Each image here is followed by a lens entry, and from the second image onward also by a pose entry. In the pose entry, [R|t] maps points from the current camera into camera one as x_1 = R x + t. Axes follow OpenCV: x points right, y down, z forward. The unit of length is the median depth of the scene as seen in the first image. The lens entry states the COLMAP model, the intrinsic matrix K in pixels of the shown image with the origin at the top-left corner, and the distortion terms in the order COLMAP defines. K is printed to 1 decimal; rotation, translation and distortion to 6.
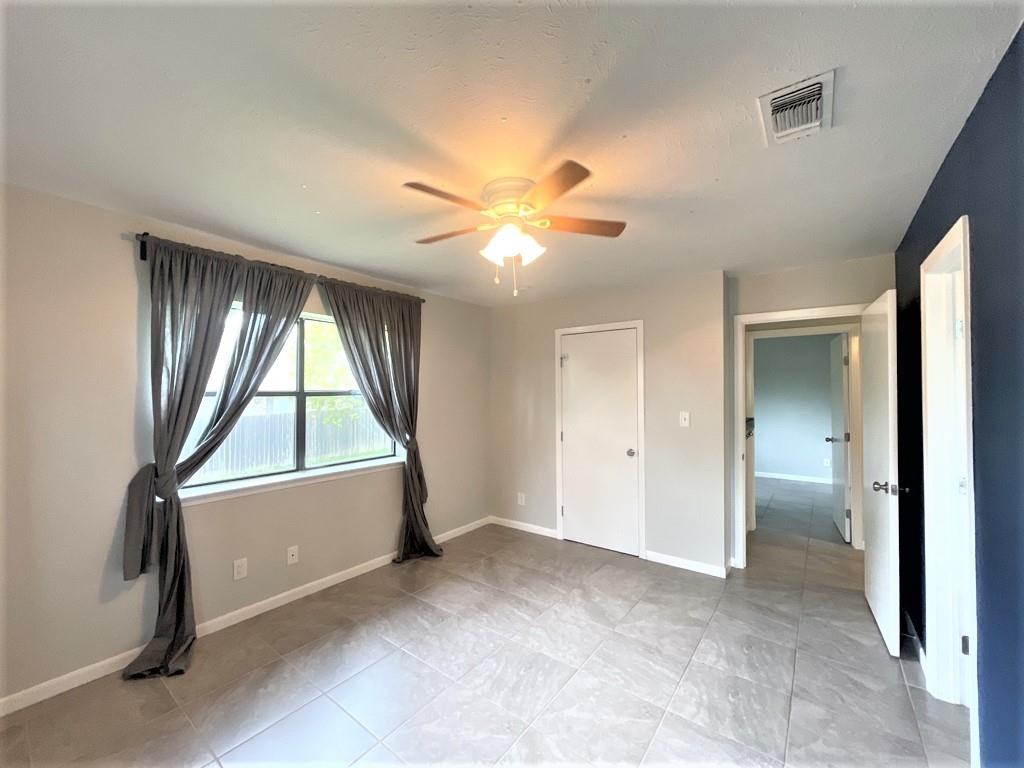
lens RADIAL K [[413.1, 0, 506.9], [0, 413.1, 385.4], [0, 0, 1]] dist [-0.000438, 0.000190]
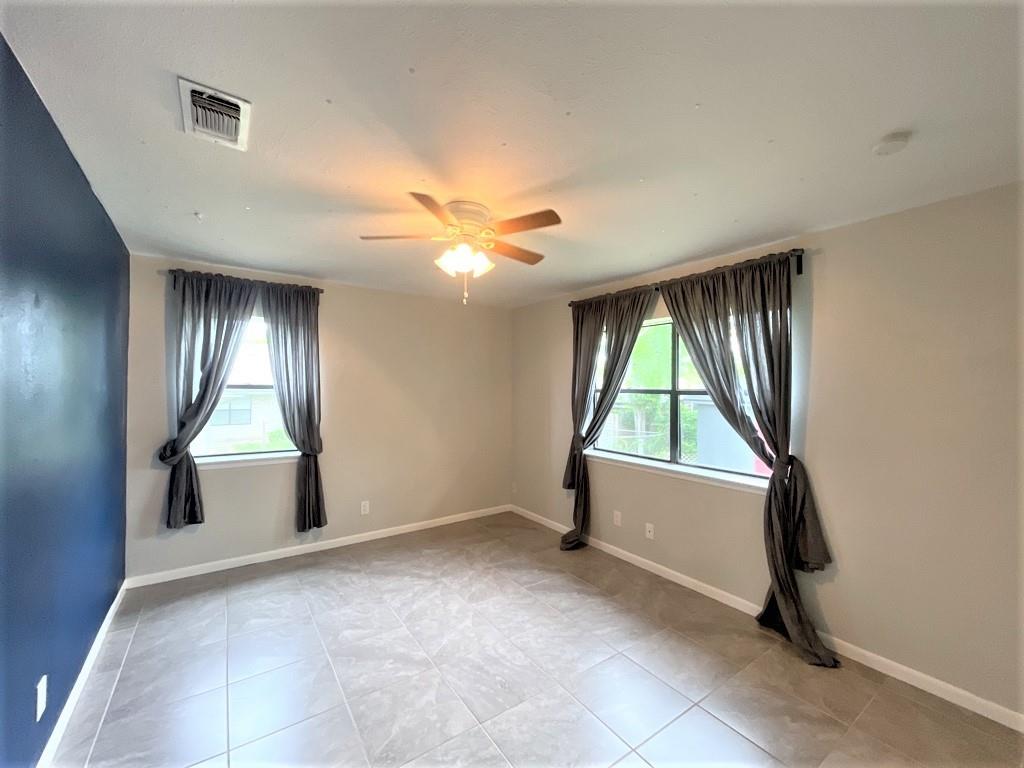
lens RADIAL K [[413.1, 0, 506.9], [0, 413.1, 385.4], [0, 0, 1]] dist [-0.000438, 0.000190]
pose [[-0.301720, -0.010479, -0.953339, 0.769608], [0.000513, 0.999938, -0.011154, 0.016776], [0.953396, -0.003855, -0.301696, 1.053921]]
